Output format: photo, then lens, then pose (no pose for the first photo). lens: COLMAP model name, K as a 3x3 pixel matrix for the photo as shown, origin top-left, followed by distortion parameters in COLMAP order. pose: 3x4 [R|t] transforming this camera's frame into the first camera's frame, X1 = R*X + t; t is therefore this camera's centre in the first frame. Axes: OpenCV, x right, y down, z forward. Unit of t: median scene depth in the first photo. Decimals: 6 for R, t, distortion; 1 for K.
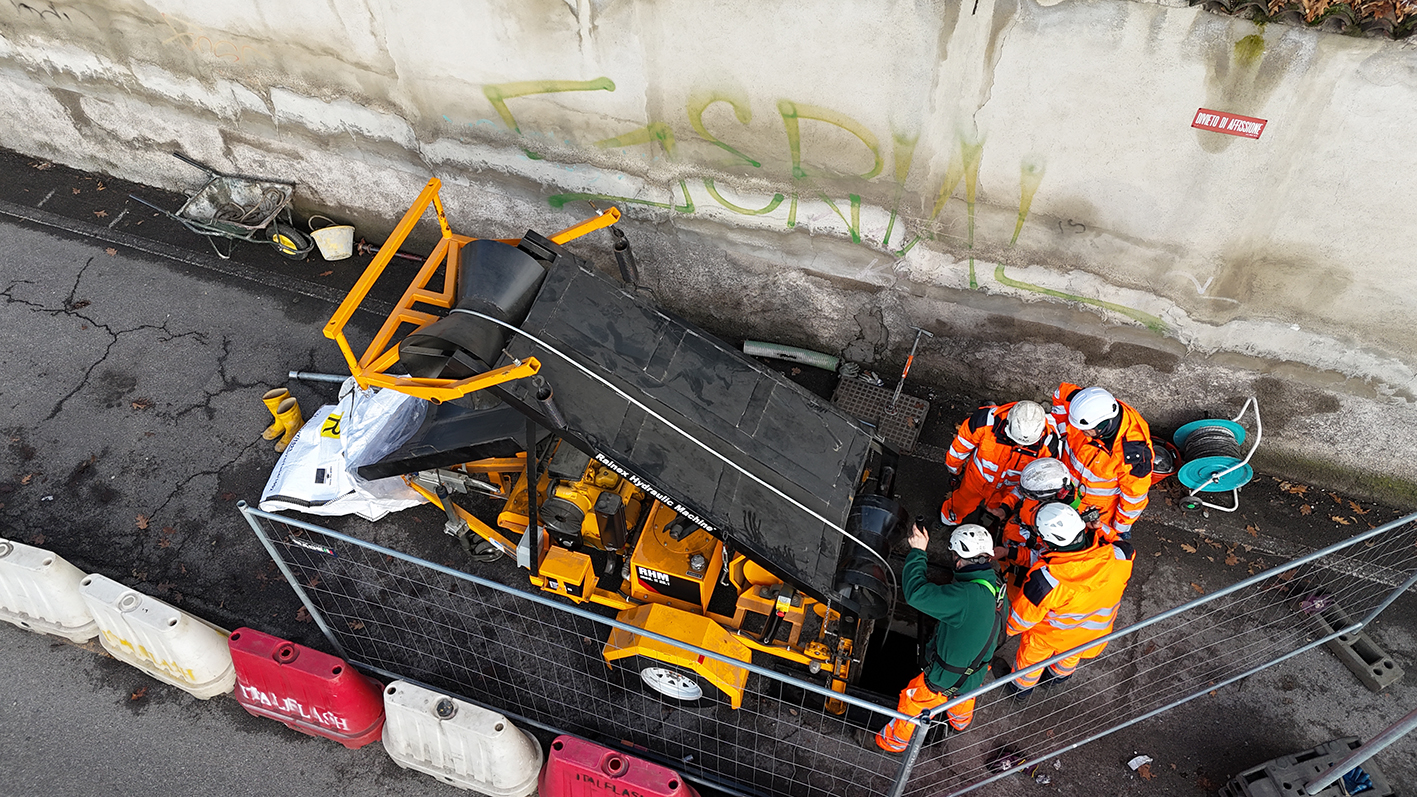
lens RADIAL K [[1040.9, 0, 709.0], [0, 1040.9, 397.1], [0, 0, 1]] dist [0.059057, -0.054712]
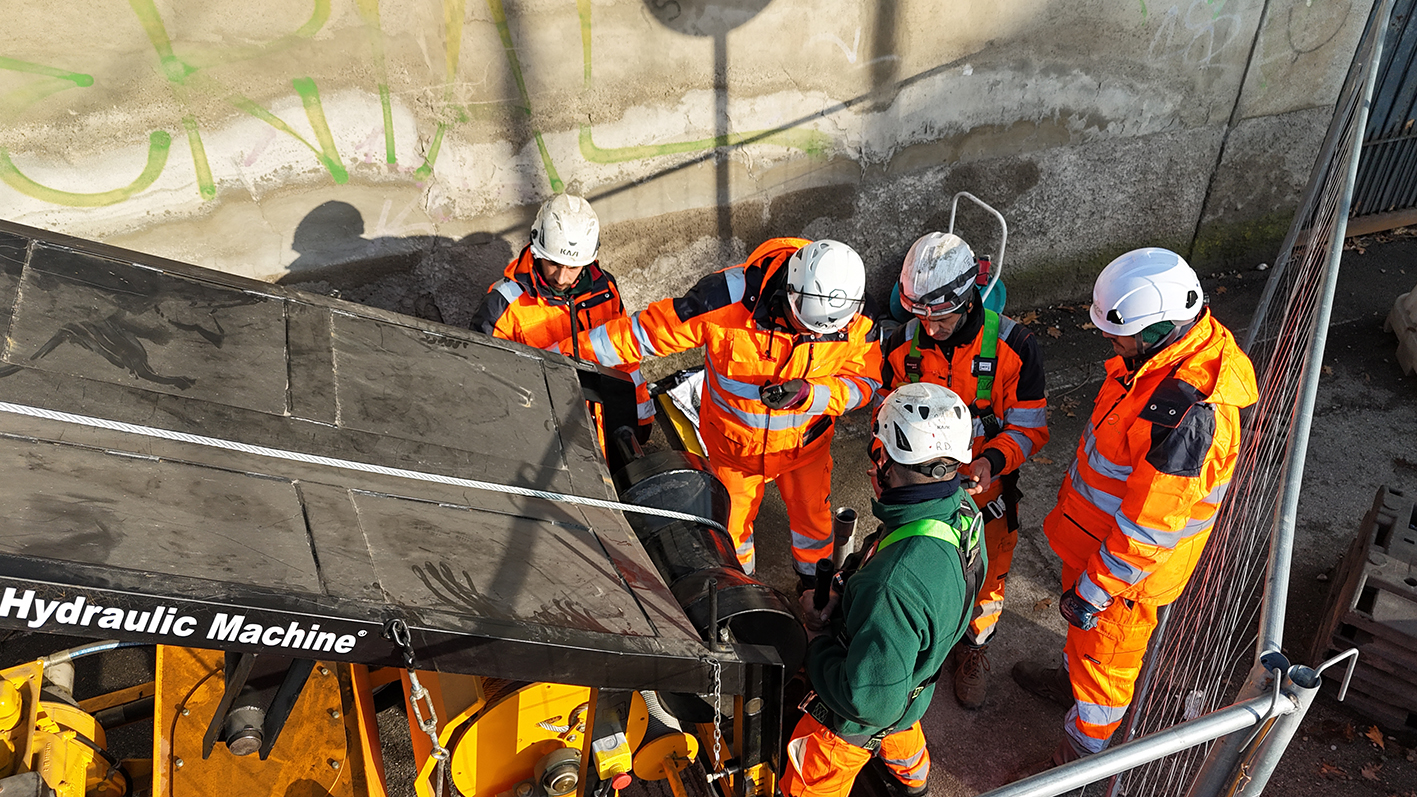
lens RADIAL K [[1040.9, 0, 711.8], [0, 1040.9, 394.8], [0, 0, 1]] dist [0.059057, -0.054712]
pose [[0.772901, -0.371741, 0.514231, -0.040805], [0.491231, 0.863526, -0.114082, 0.121667], [-0.401643, 0.340780, 0.850031, 0.513648]]
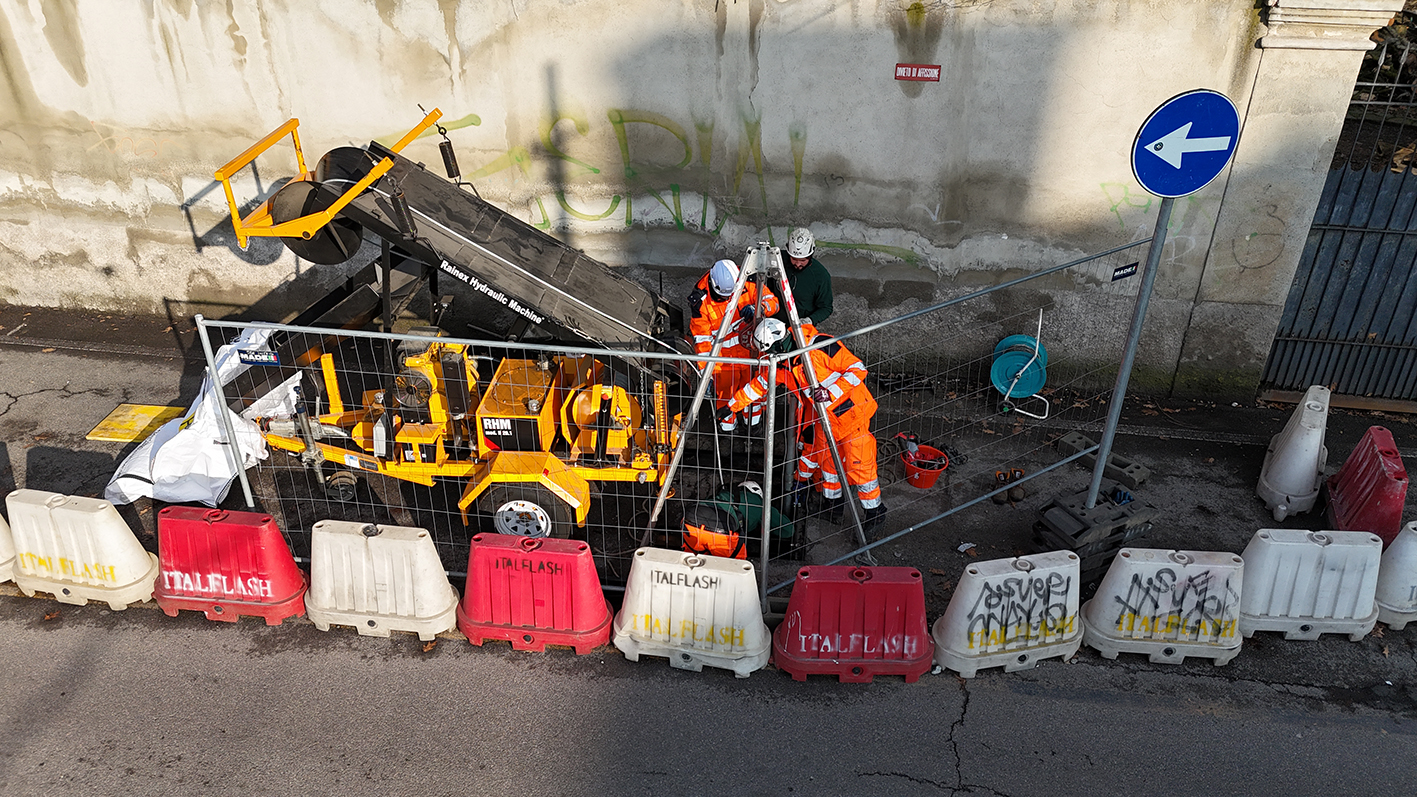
lens RADIAL K [[1040.9, 0, 712.8], [0, 1040.9, 403.6], [0, 0, 1]] dist [0.059057, -0.054712]
pose [[0.980706, -0.085796, 0.175653, -0.067683], [0.142519, 0.928812, -0.342046, 0.528833], [-0.133803, 0.360481, 0.923120, -0.116533]]
